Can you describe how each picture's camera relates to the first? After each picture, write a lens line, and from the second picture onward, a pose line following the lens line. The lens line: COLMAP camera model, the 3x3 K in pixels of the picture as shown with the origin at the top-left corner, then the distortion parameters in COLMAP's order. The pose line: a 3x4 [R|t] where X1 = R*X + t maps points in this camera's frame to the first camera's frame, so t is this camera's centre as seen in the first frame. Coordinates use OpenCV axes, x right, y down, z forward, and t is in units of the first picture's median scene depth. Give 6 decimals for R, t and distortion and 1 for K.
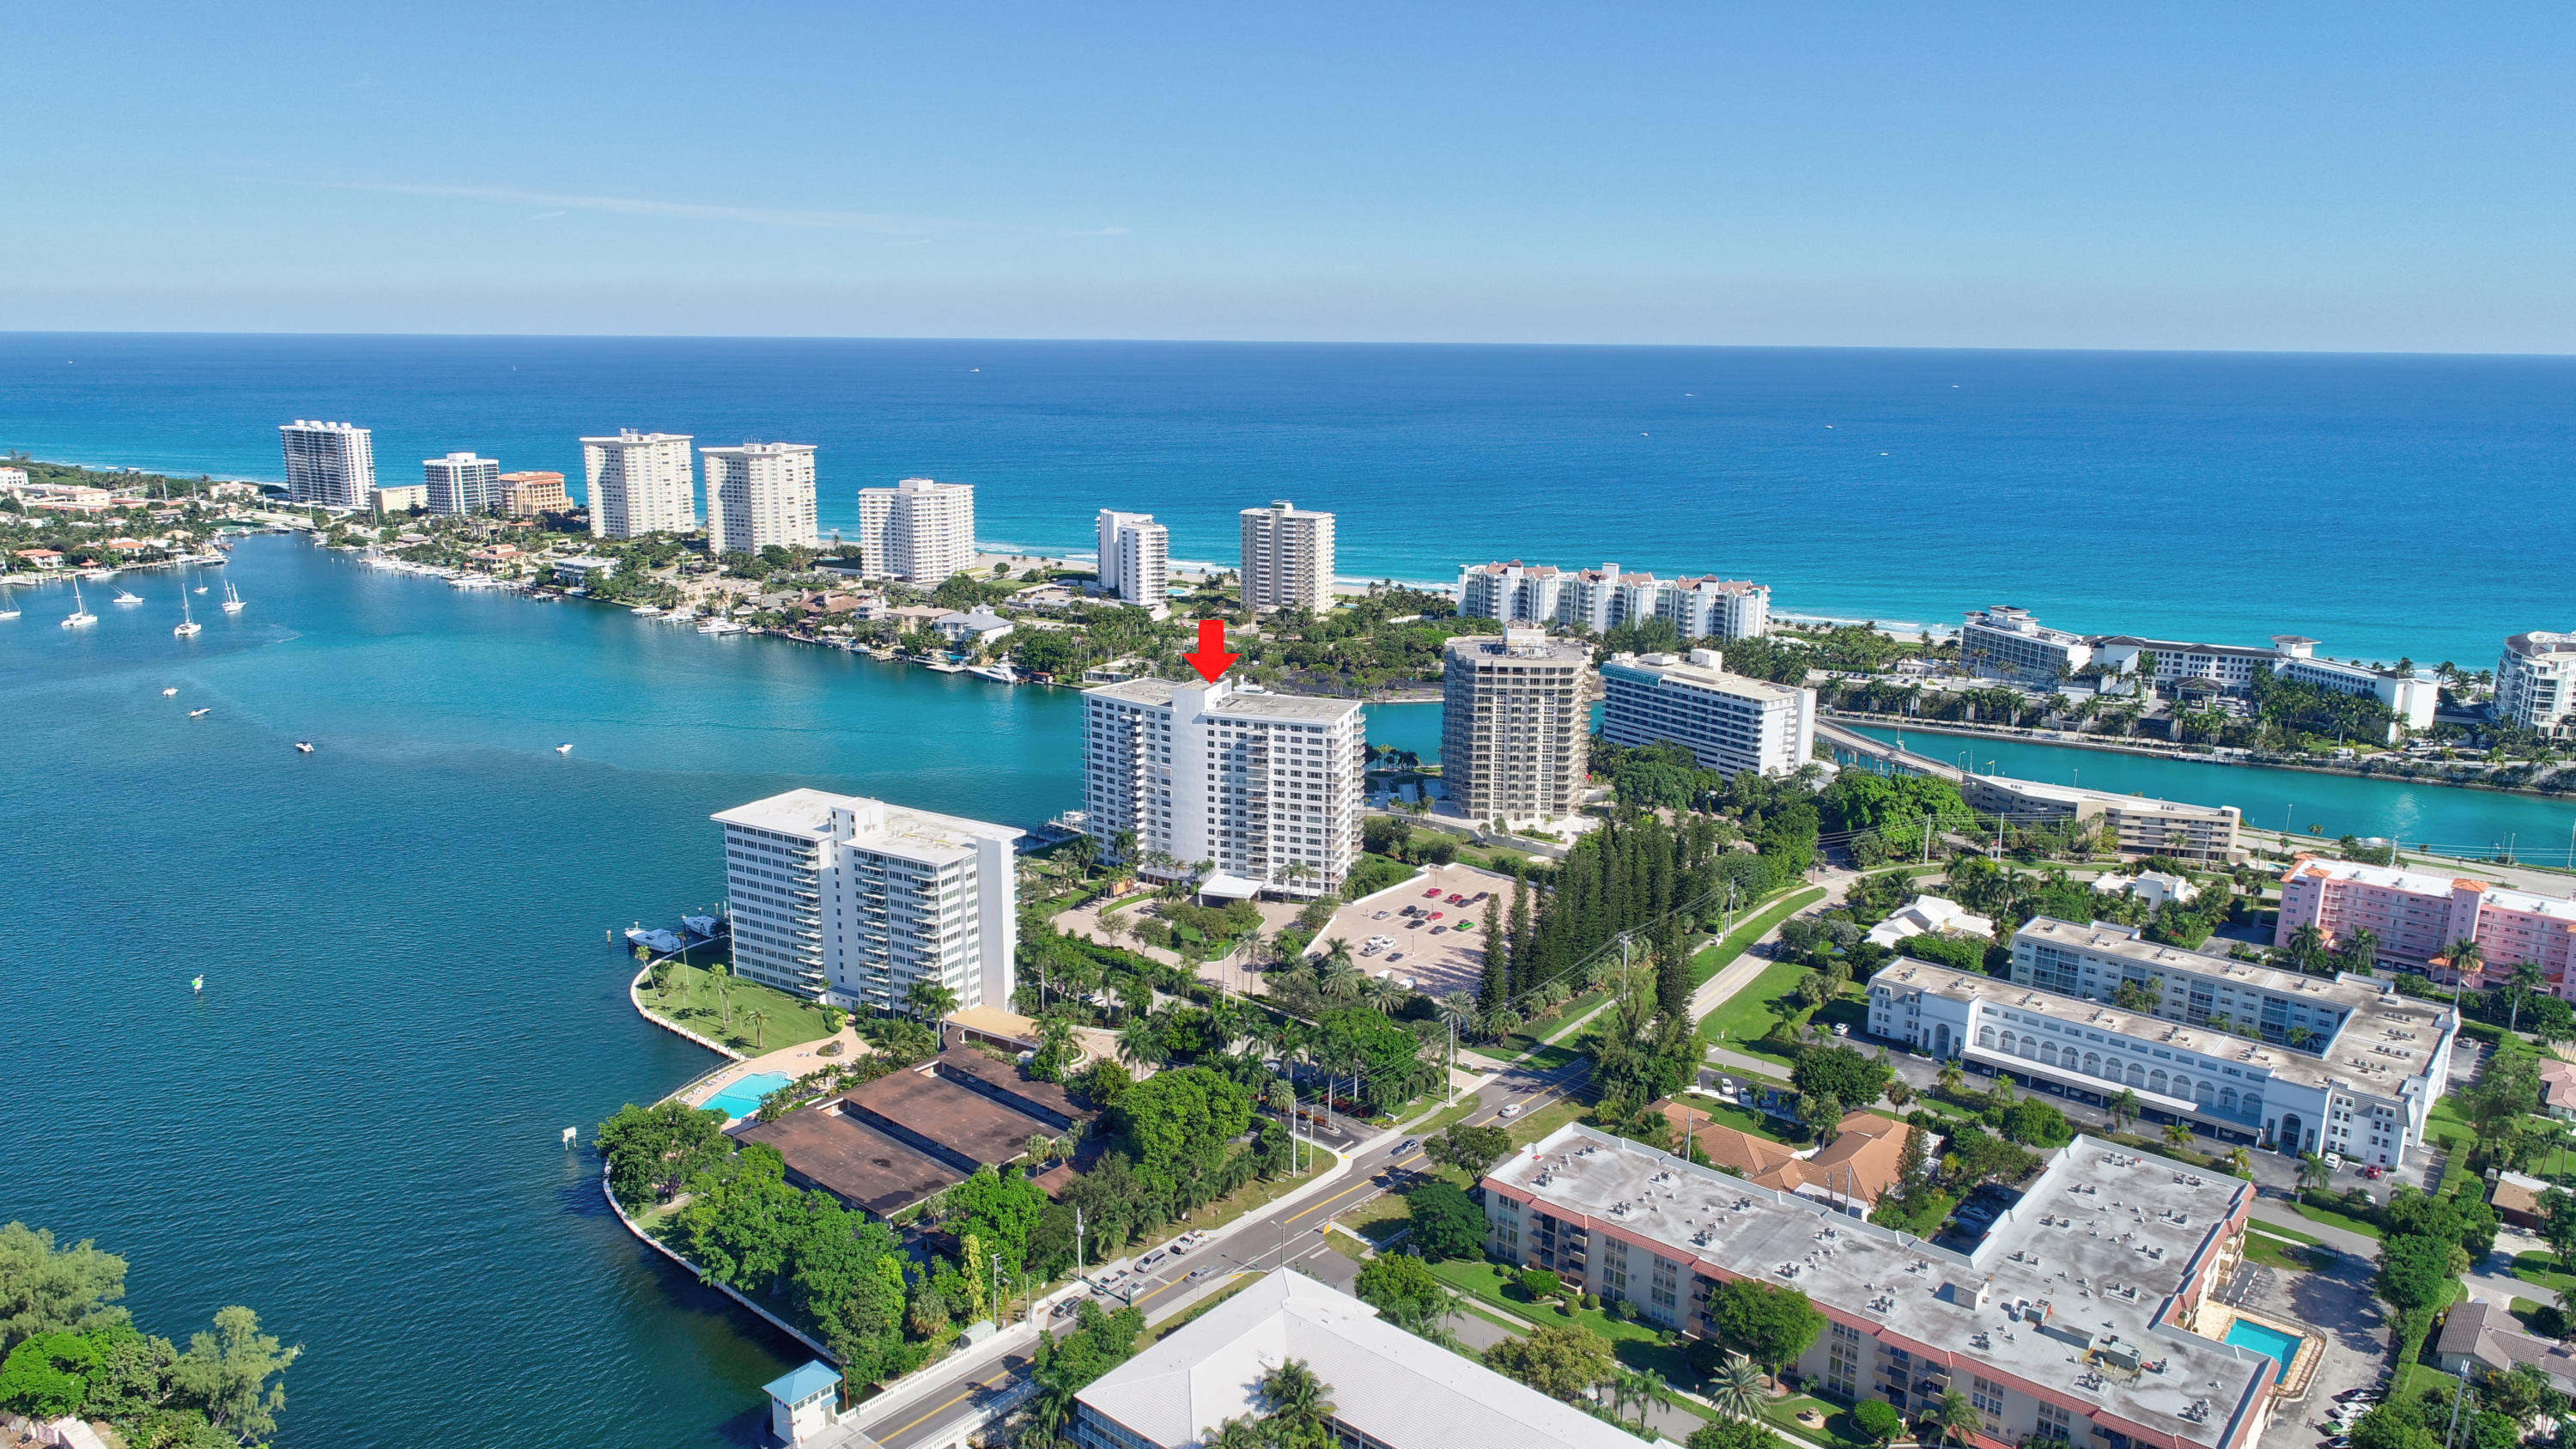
lens RADIAL K [[1723.6, 0, 1285.6], [0, 1723.6, 720.4], [0, 0, 1]] dist [0.004313, -0.004237]
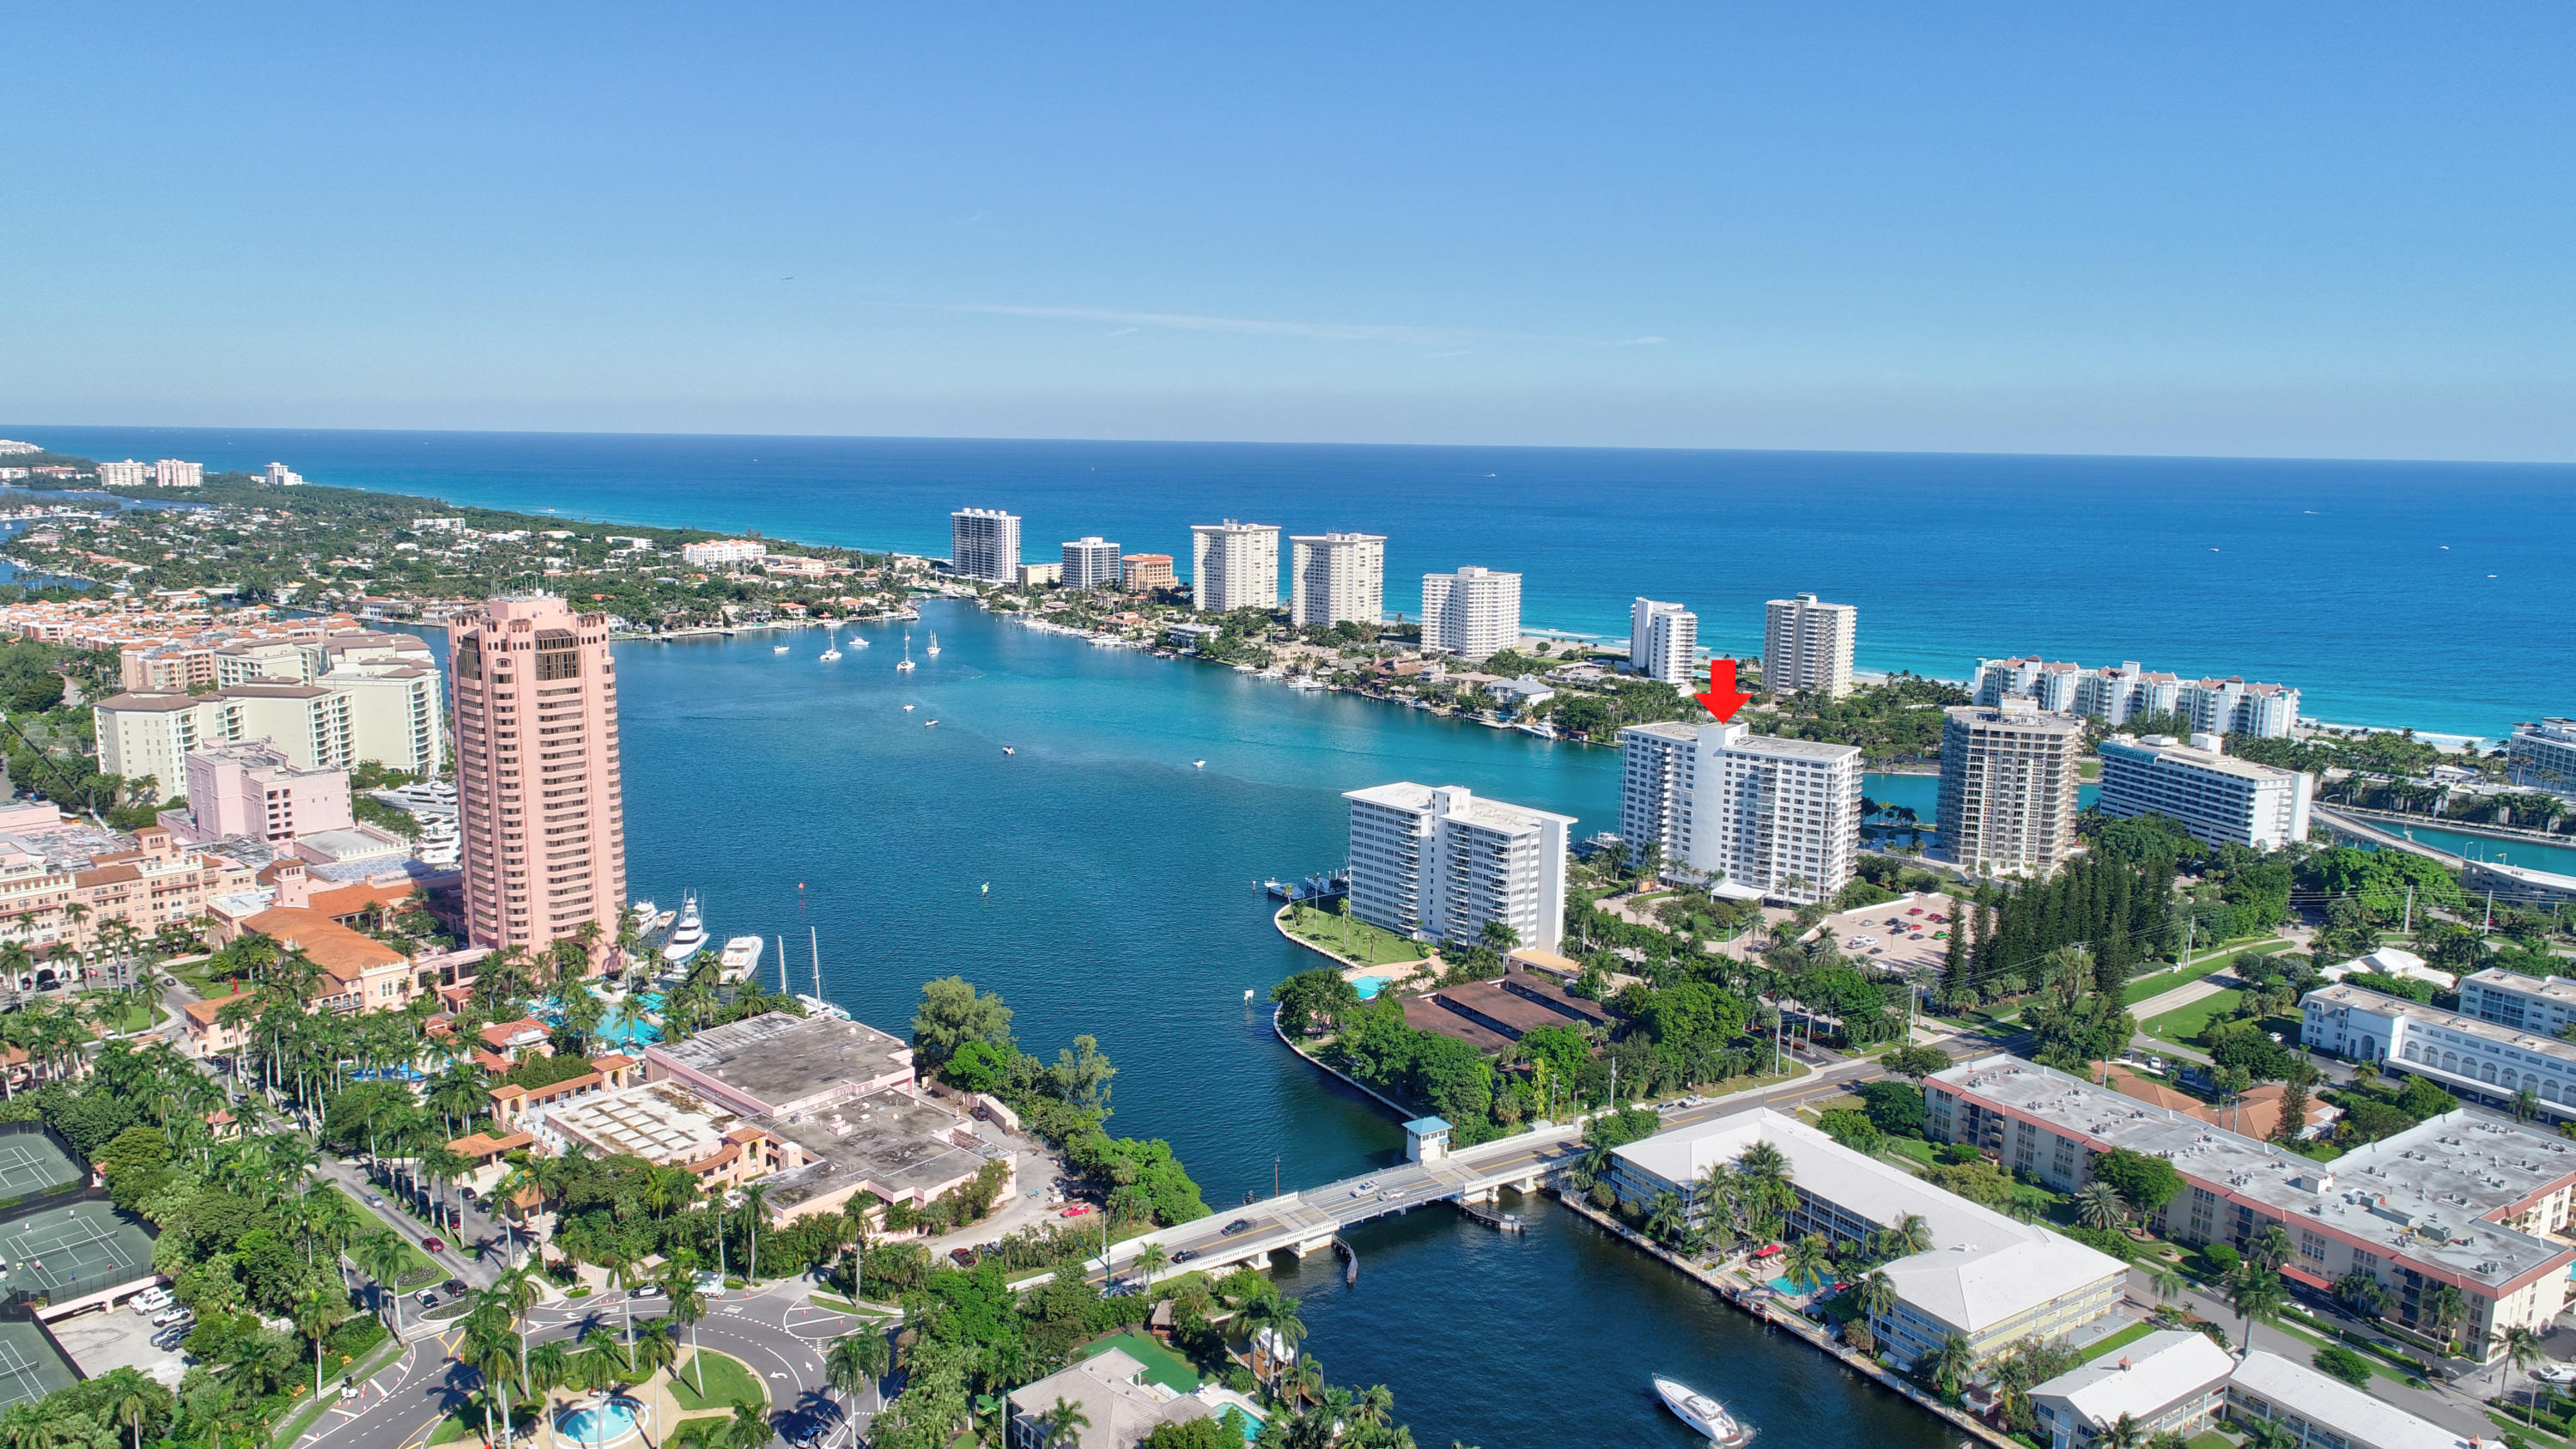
lens RADIAL K [[1723.6, 0, 1290.5], [0, 1723.6, 719.6], [0, 0, 1]] dist [0.004313, -0.004237]
pose [[0.955710, 0.052663, -0.289559, 0.011669], [-0.070125, 0.996271, -0.050259, 0.058042], [0.285833, 0.068338, 0.955840, -0.253108]]
